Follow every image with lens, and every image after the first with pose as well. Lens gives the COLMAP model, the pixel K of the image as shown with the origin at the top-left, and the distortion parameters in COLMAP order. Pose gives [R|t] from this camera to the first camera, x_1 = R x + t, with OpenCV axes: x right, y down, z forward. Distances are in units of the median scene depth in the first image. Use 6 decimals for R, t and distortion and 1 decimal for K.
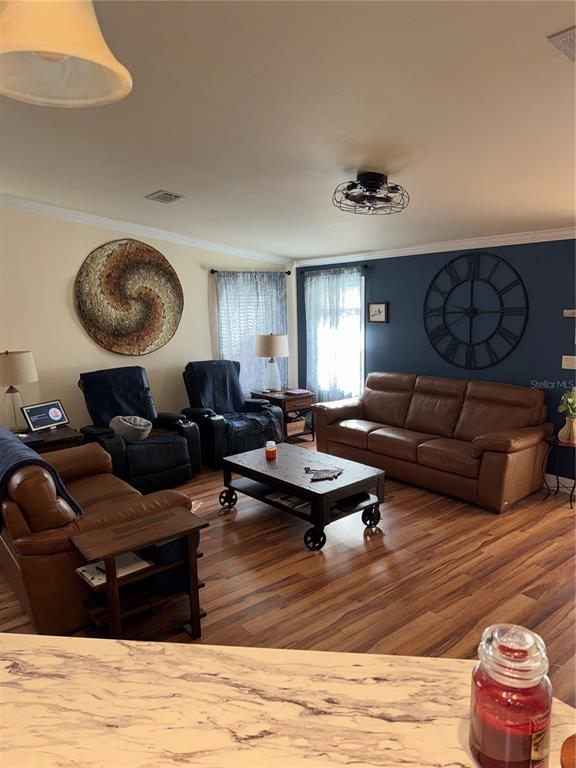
lens RADIAL K [[535.9, 0, 290.2], [0, 535.9, 385.3], [0, 0, 1]] dist [0.054434, 0.000877]
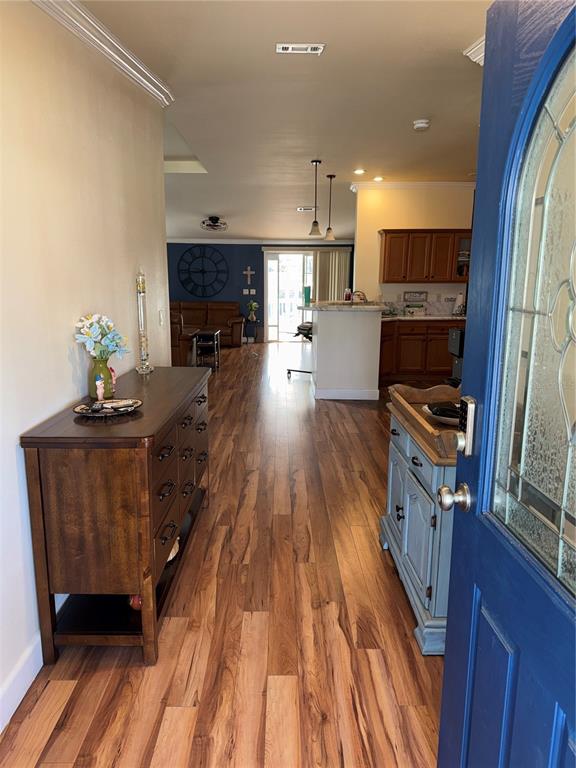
lens RADIAL K [[535.9, 0, 288.3], [0, 535.9, 382.8], [0, 0, 1]] dist [0.054434, 0.000877]
pose [[0.615032, -0.128158, 0.778017, -1.121053], [0.099974, 0.991414, 0.084280, 0.153233], [-0.782139, 0.025947, 0.622564, -0.597031]]
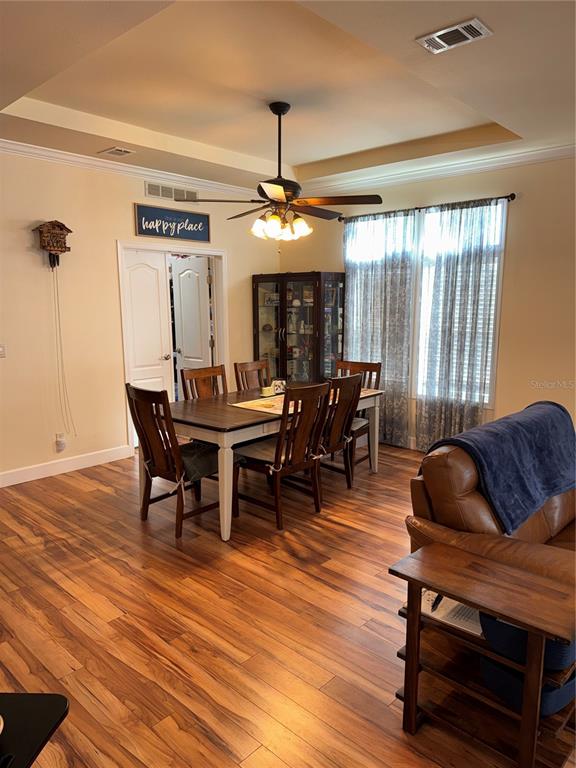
lens RADIAL K [[535.9, 0, 290.5], [0, 535.9, 385.5], [0, 0, 1]] dist [0.054434, 0.000877]
pose [[0.145592, 0.180325, -0.972772, 0.116821], [-0.156832, 0.975023, 0.157270, 0.059039], [0.976835, 0.129664, 0.170237, -0.264500]]
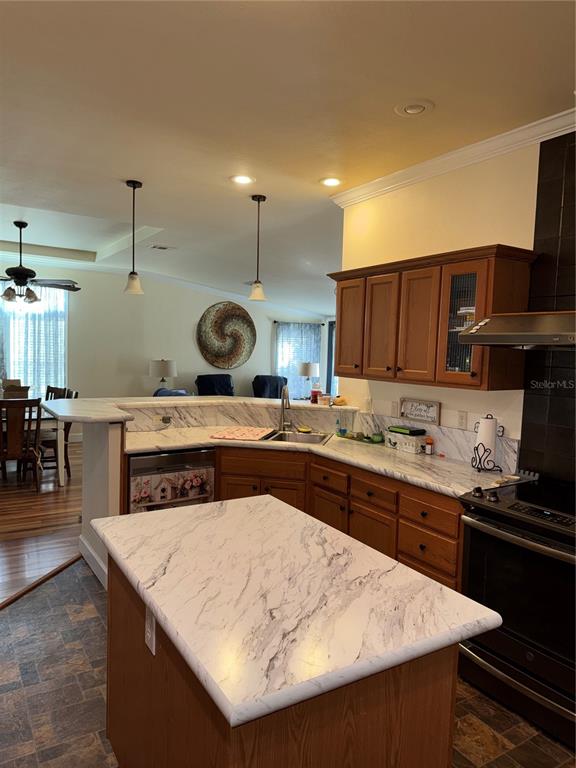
lens RADIAL K [[535.9, 0, 286.4], [0, 535.9, 384.9], [0, 0, 1]] dist [0.054434, 0.000877]
pose [[0.991281, 0.062142, -0.116195, 0.097094], [-0.071715, 0.994203, -0.080105, 0.114300], [0.110543, 0.087740, 0.989991, -0.631671]]
